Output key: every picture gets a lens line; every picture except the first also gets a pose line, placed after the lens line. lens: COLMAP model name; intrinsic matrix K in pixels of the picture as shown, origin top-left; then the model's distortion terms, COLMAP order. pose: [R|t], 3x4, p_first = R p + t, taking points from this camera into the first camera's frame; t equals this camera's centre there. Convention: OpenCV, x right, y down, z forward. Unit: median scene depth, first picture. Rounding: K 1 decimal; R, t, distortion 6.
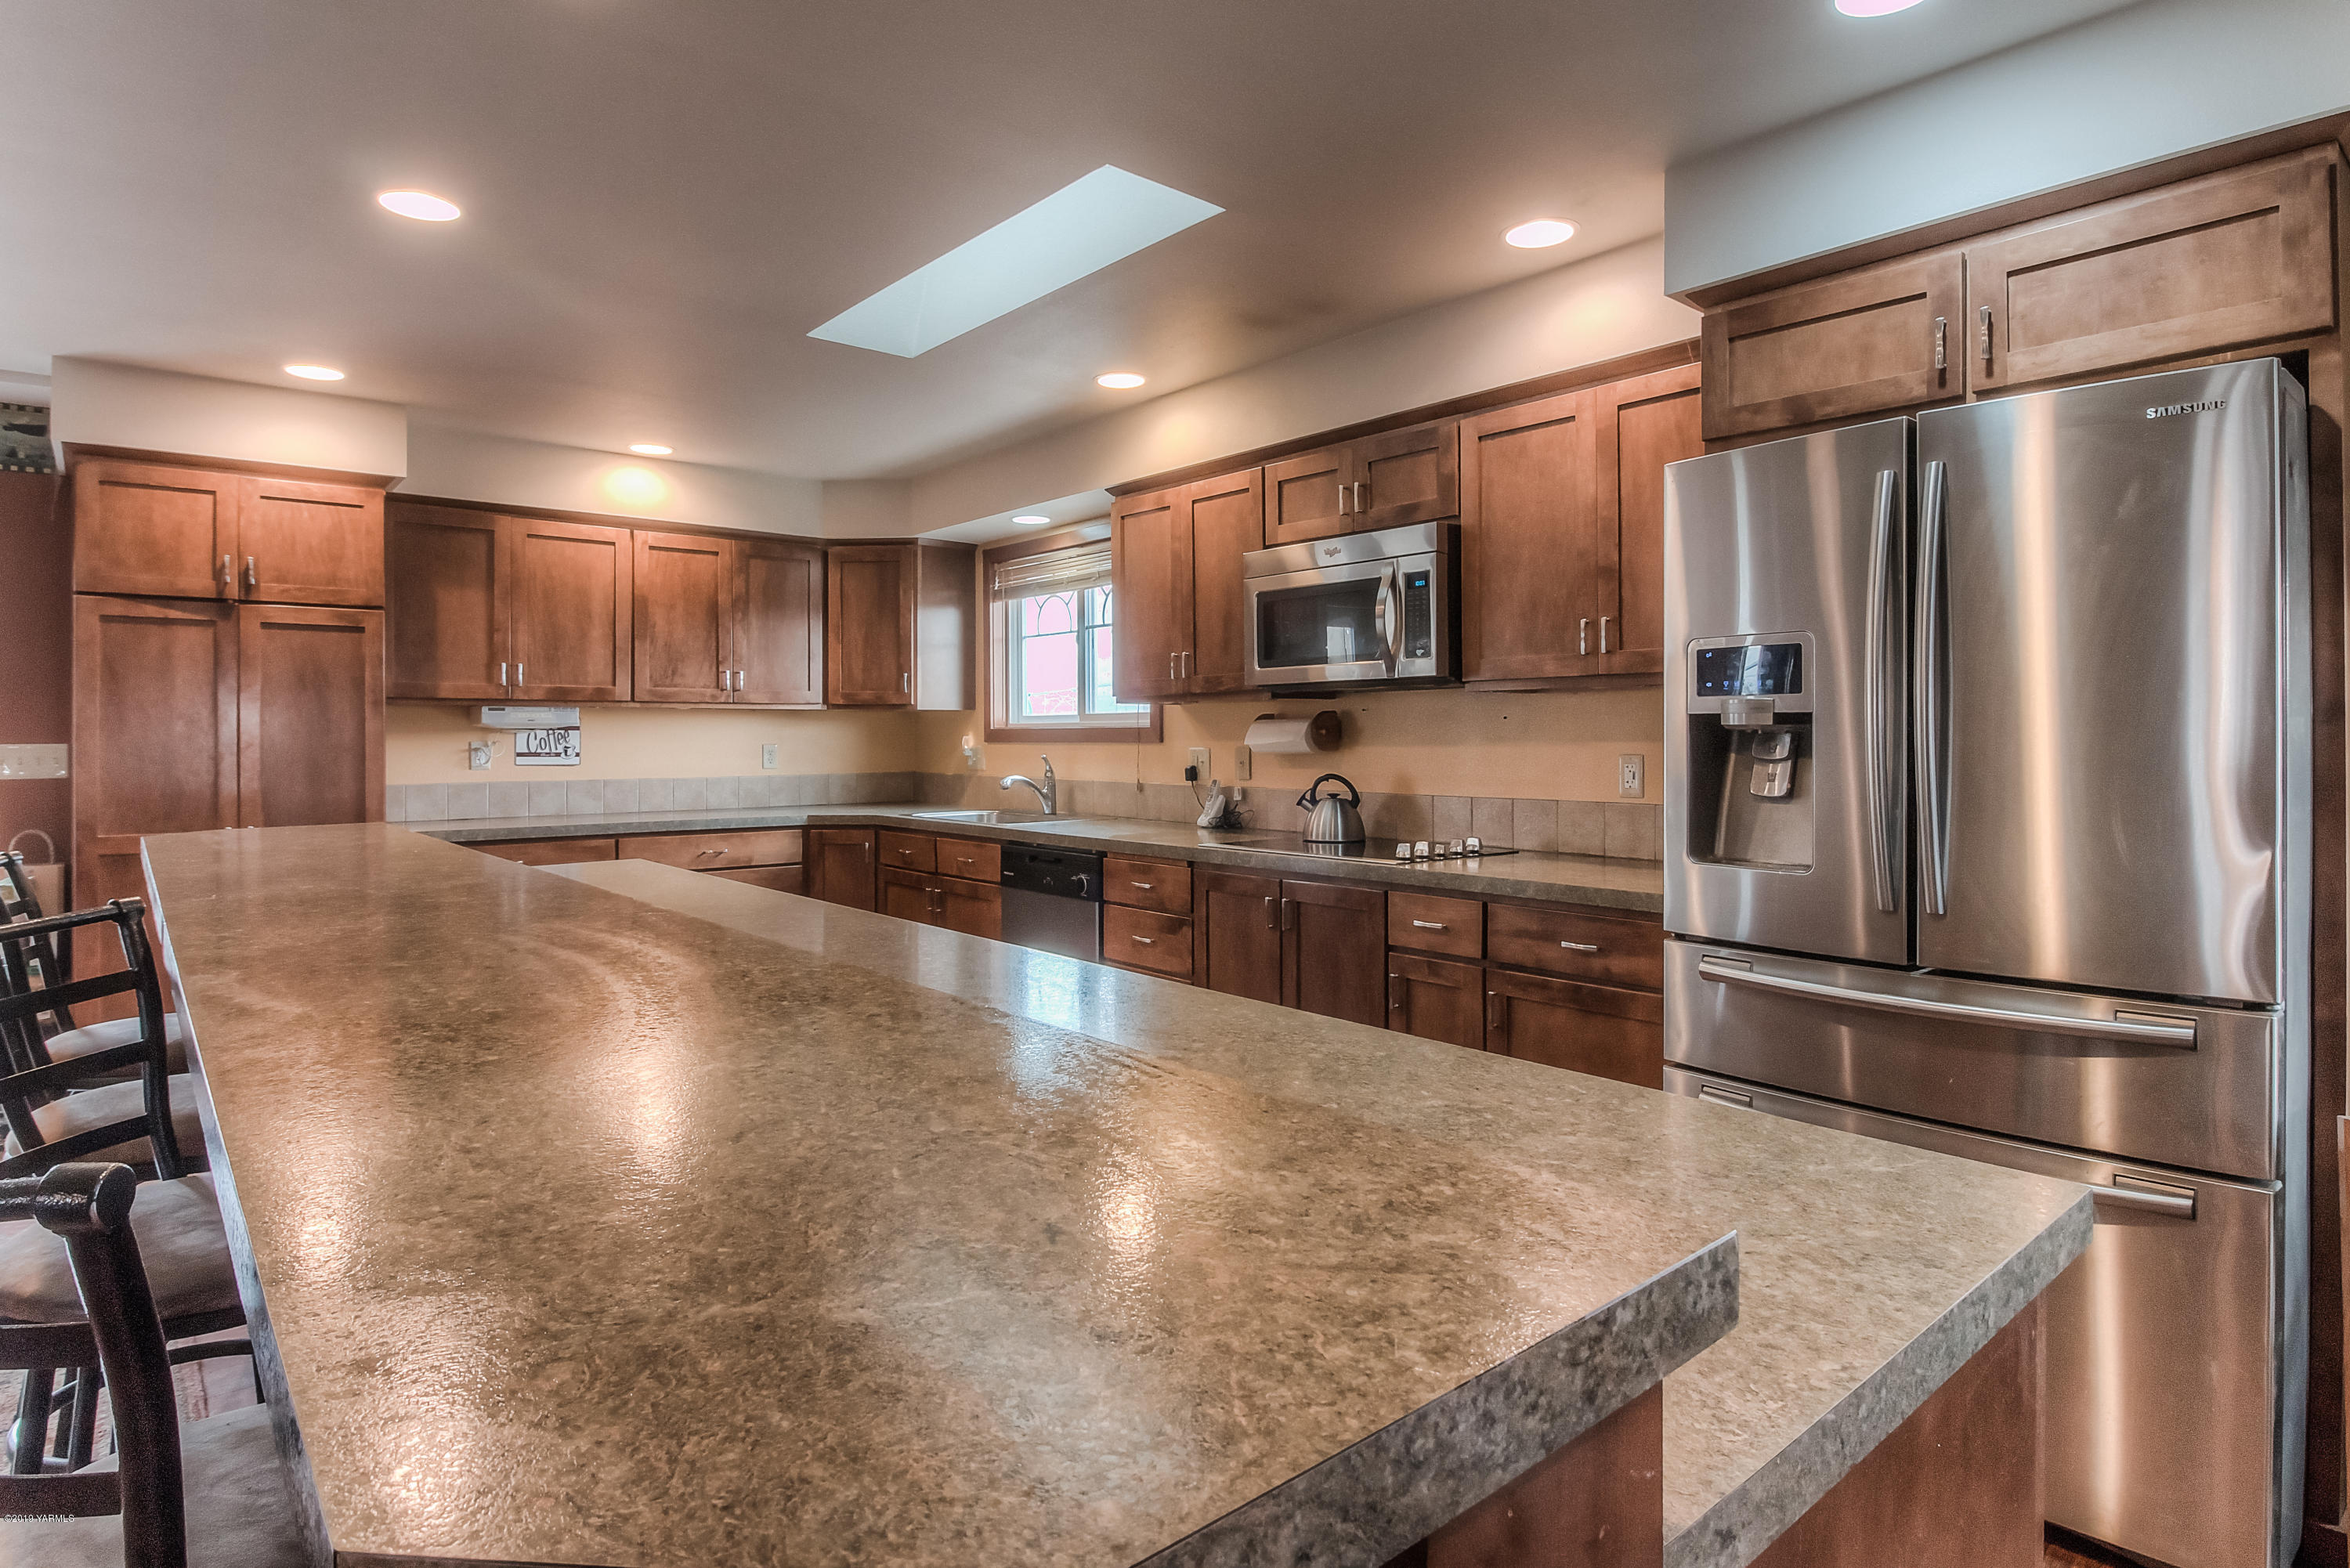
lens RADIAL K [[1278.5, 0, 1164.9], [0, 1278.5, 733.9], [0, 0, 1]] dist [-0.004023, -0.000676]
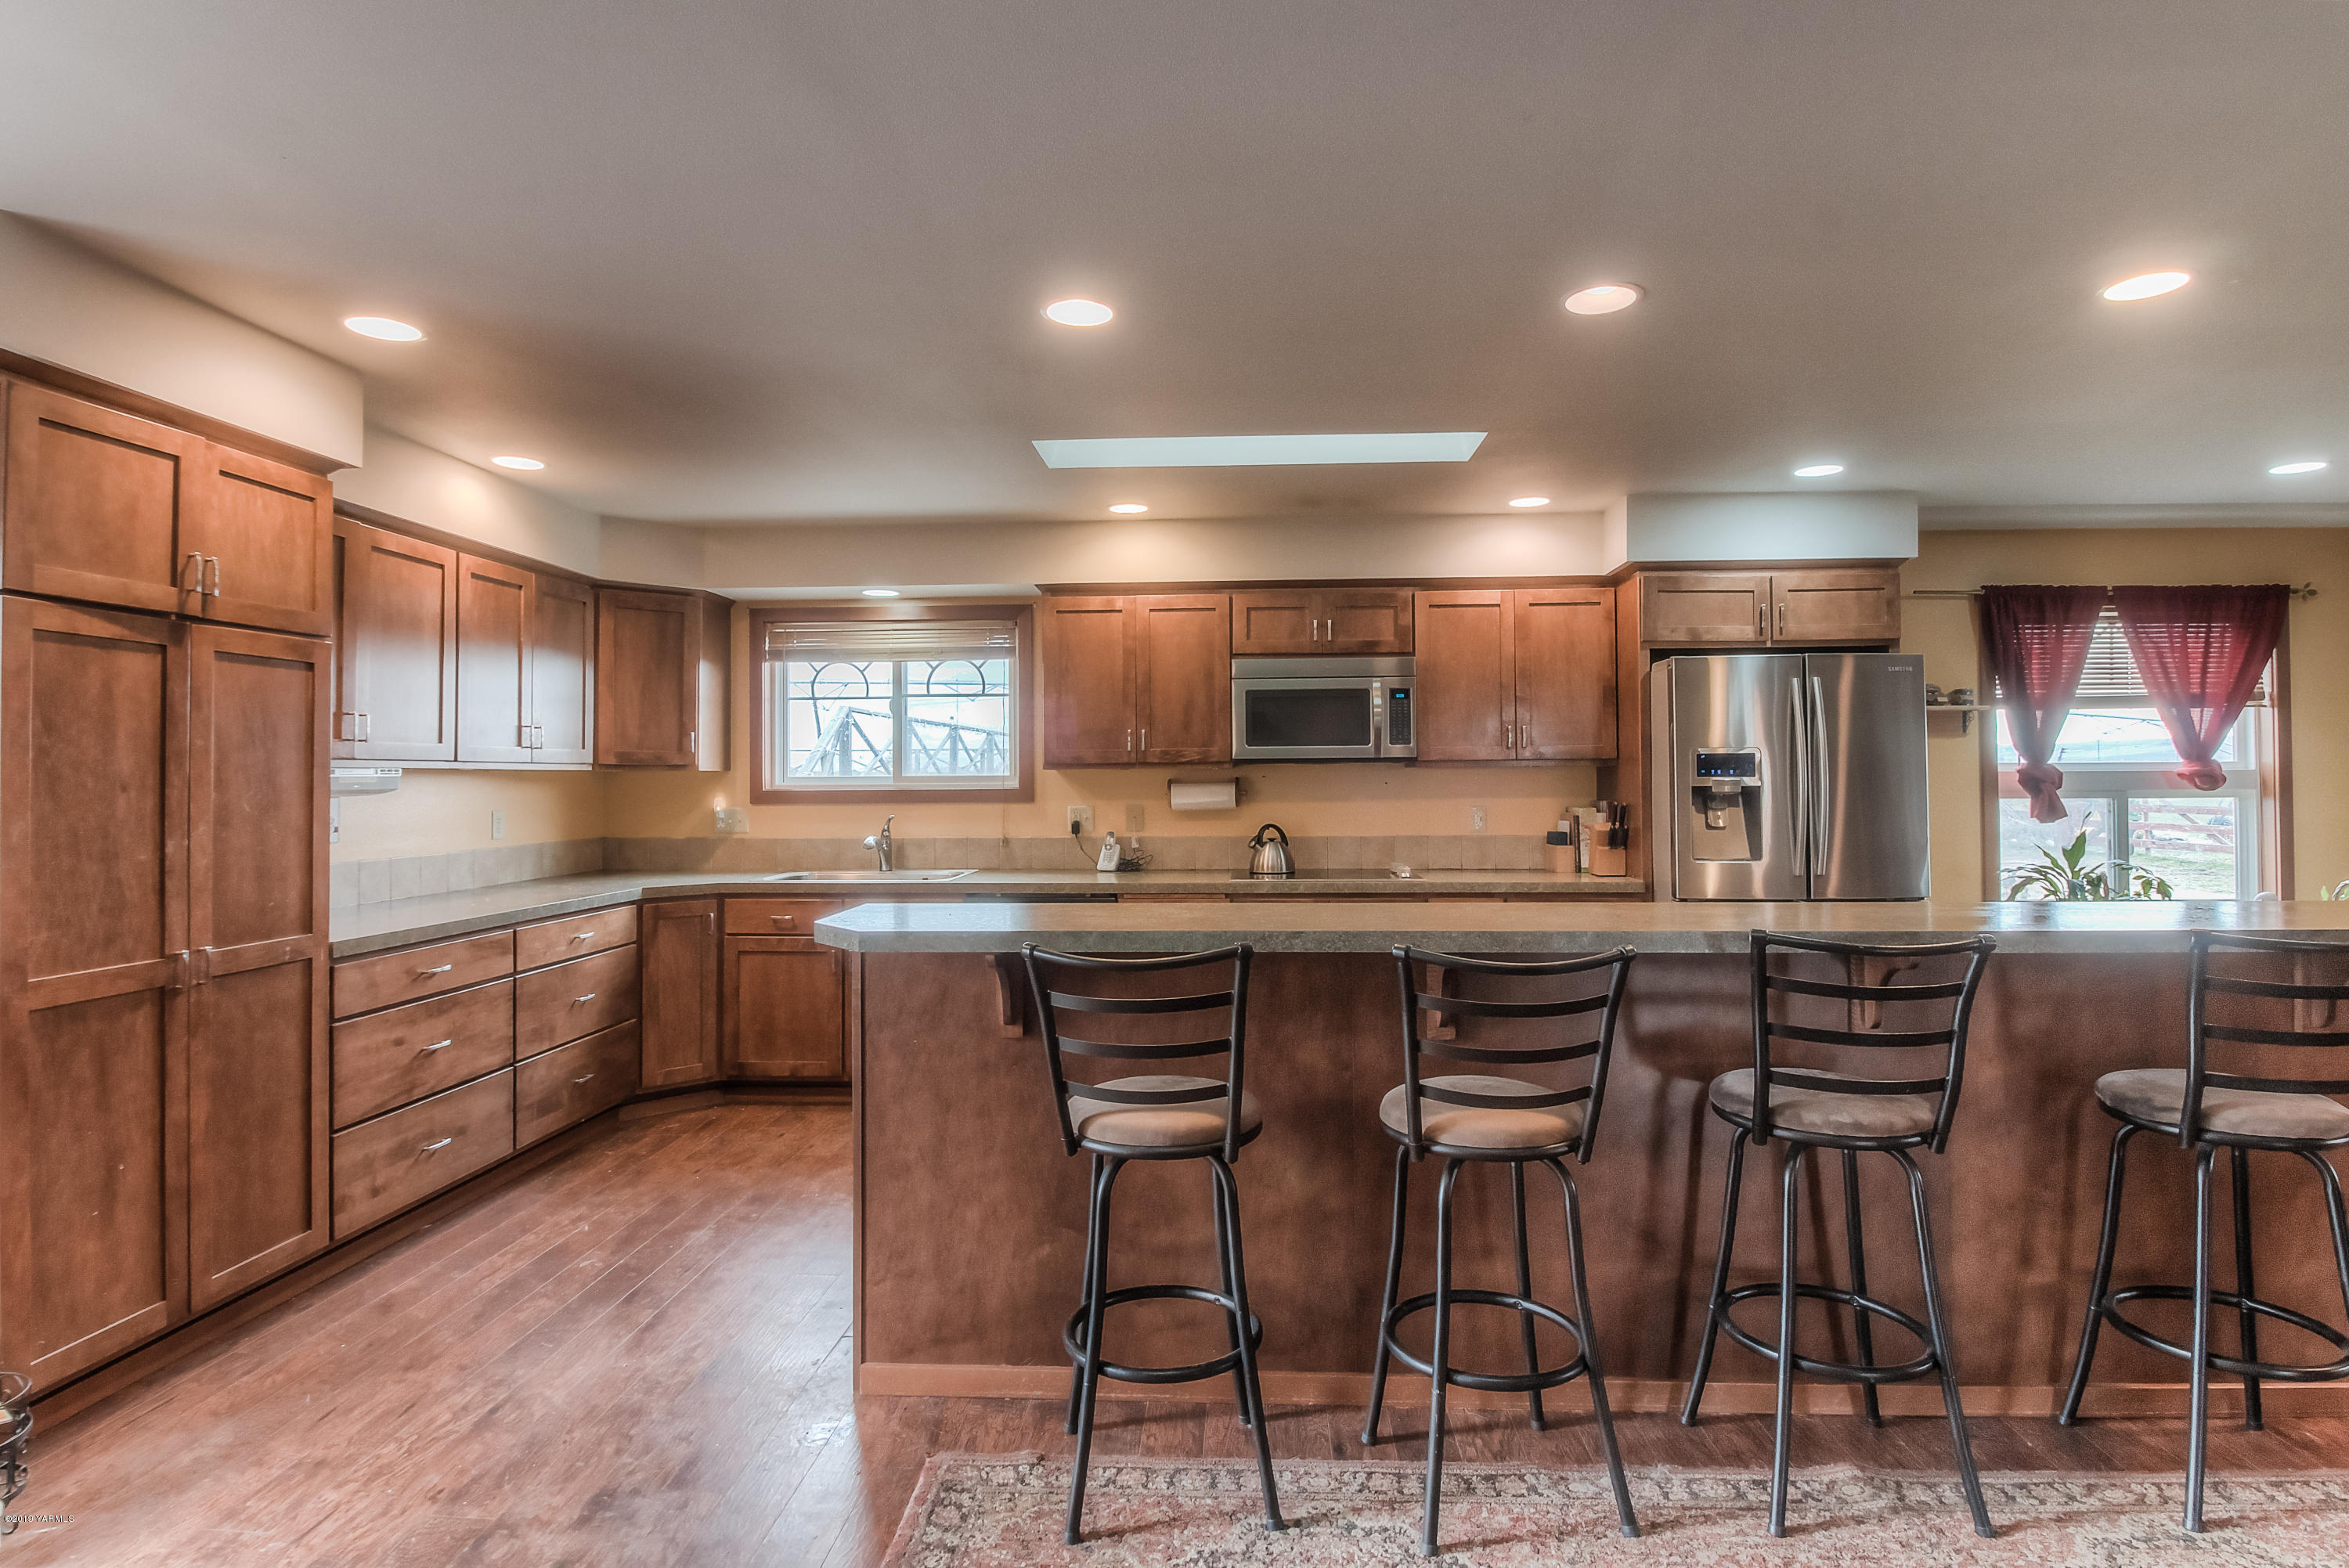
lens RADIAL K [[1222.7, 0, 1184.9], [0, 1222.7, 757.4], [0, 0, 1]] dist [0.021268, -0.000090]
pose [[0.687974, 0.010759, 0.725656, -0.715534], [0.003323, 0.999833, -0.017975, -0.013397], [-0.725728, 0.014778, 0.687823, 0.131318]]
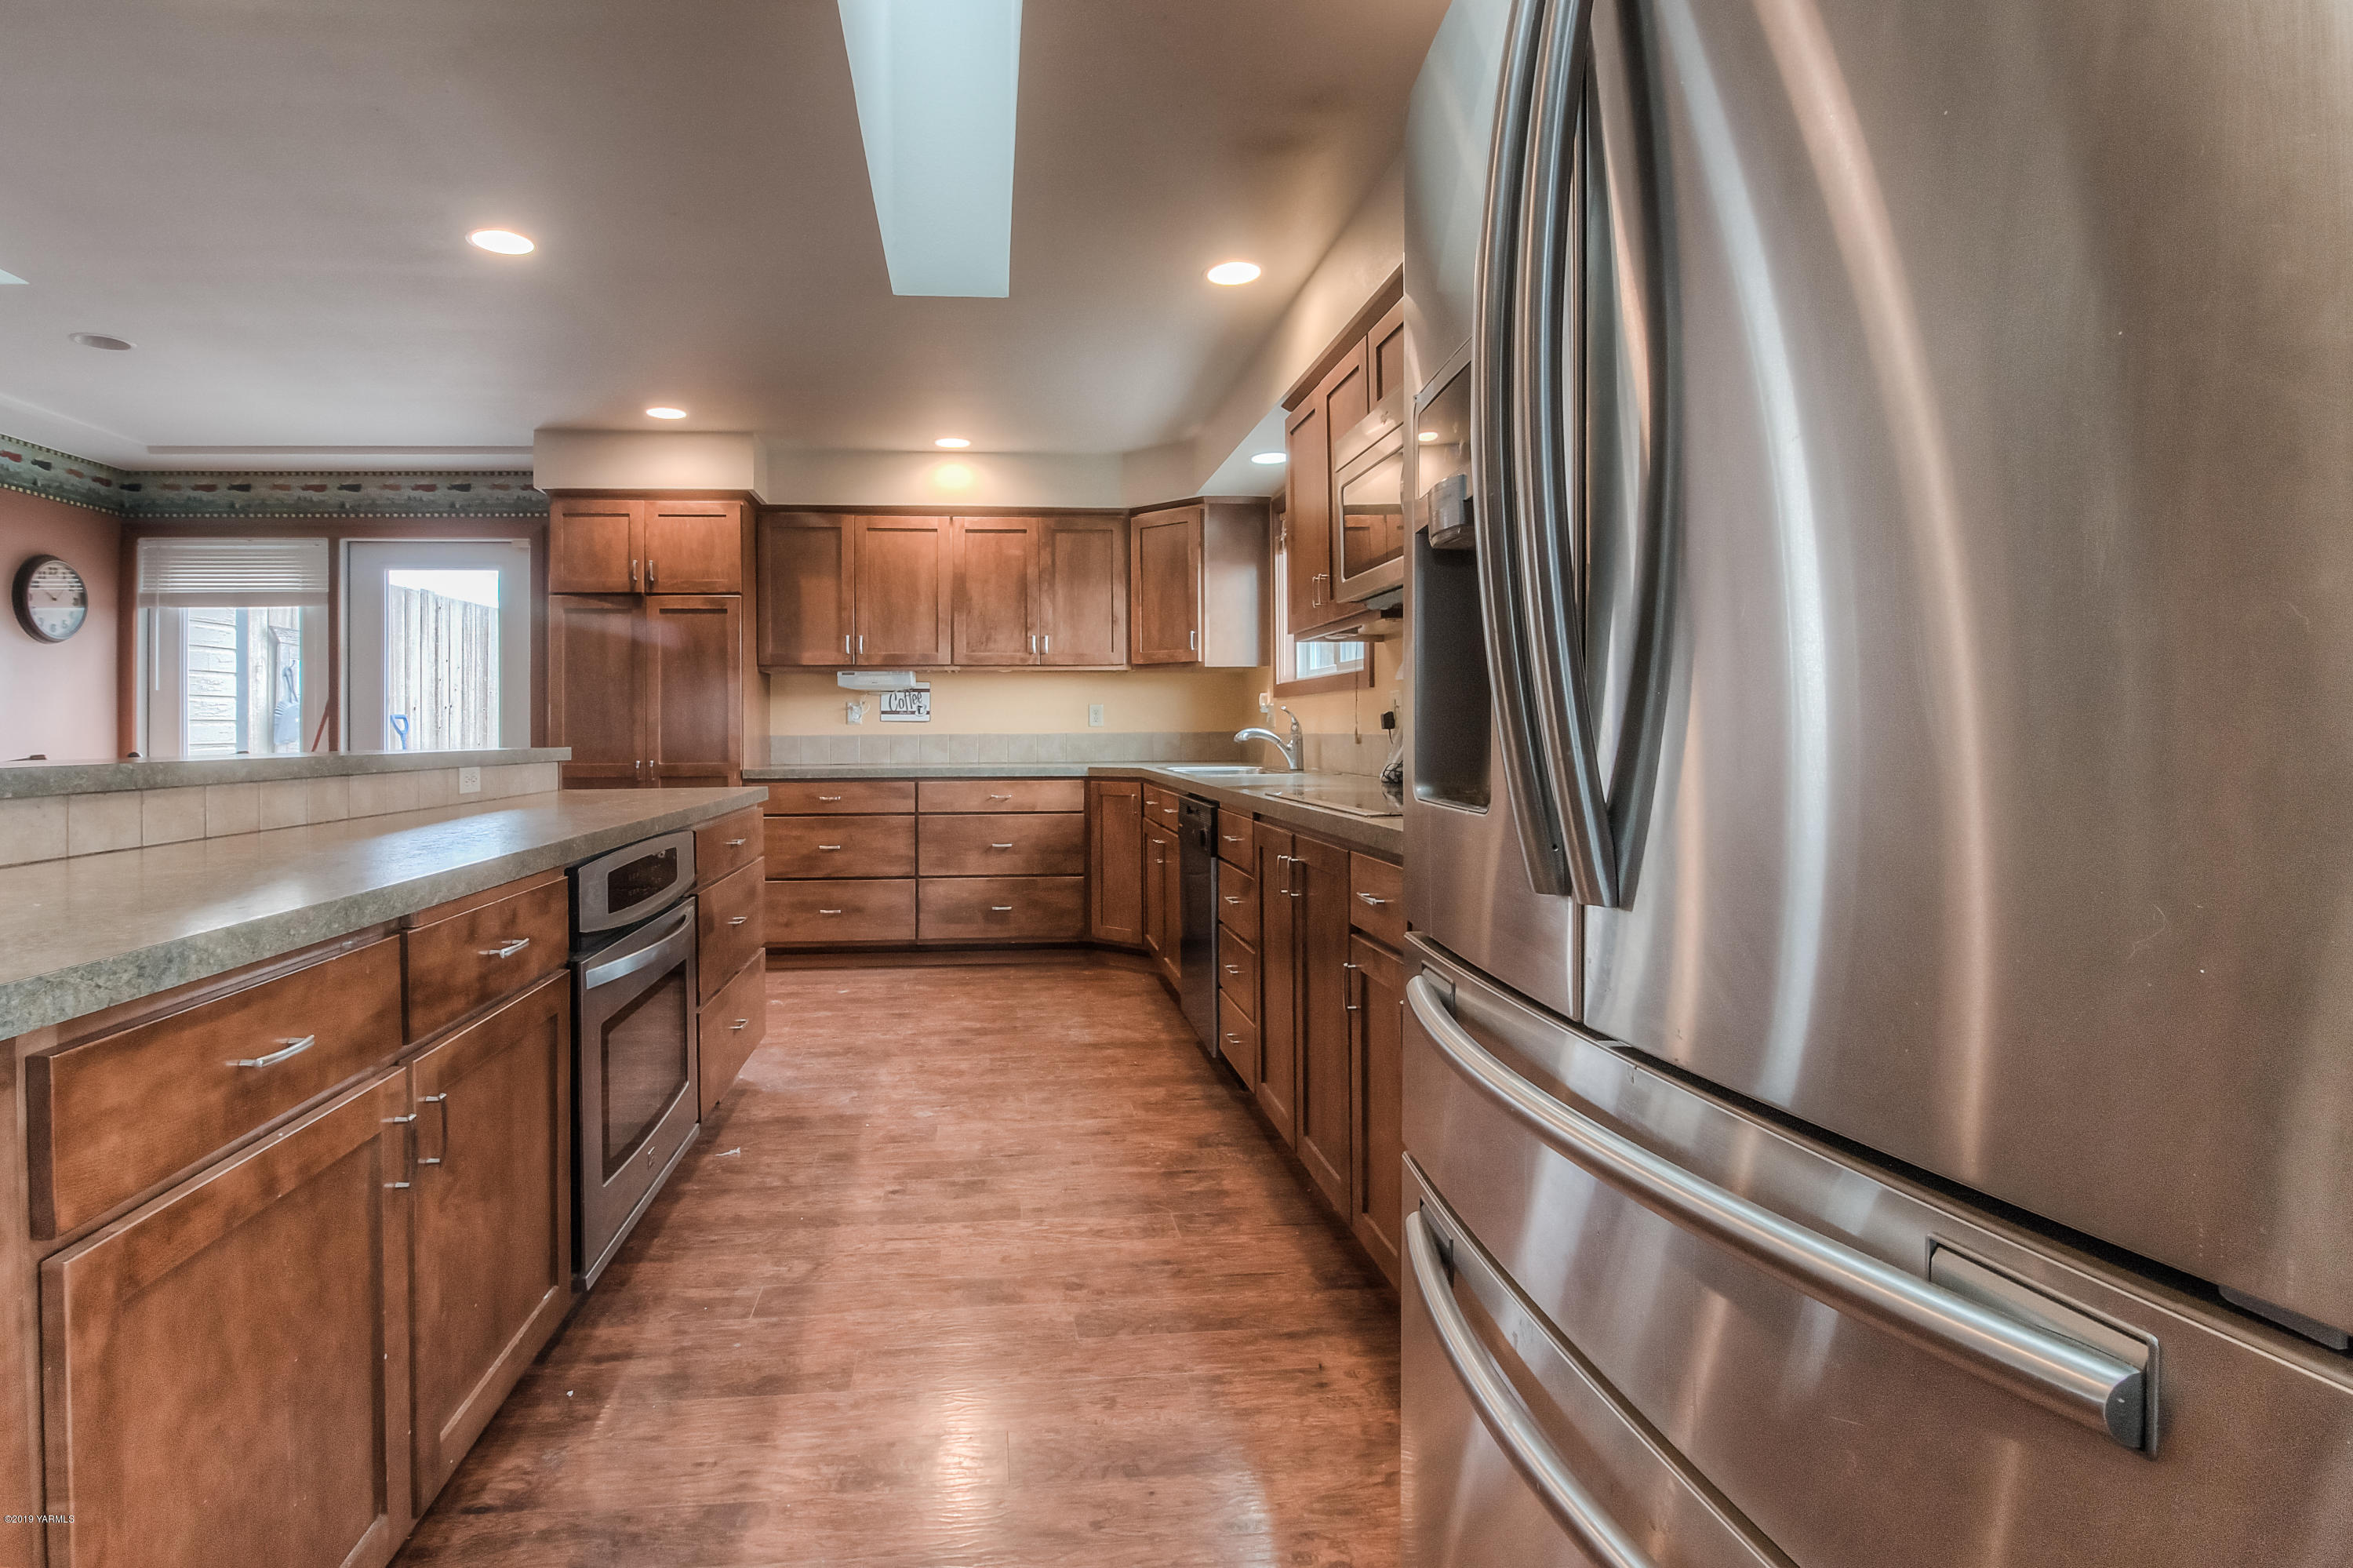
lens RADIAL K [[1129.8, 0, 1050.7], [0, 1129.8, 727.2], [0, 0, 1]] dist [0.000169, -0.012889]
pose [[0.808998, -0.002823, -0.587804, 0.275089], [0.004383, 0.999990, 0.001230, 0.032125], [0.587795, -0.003571, 0.809002, 0.240723]]
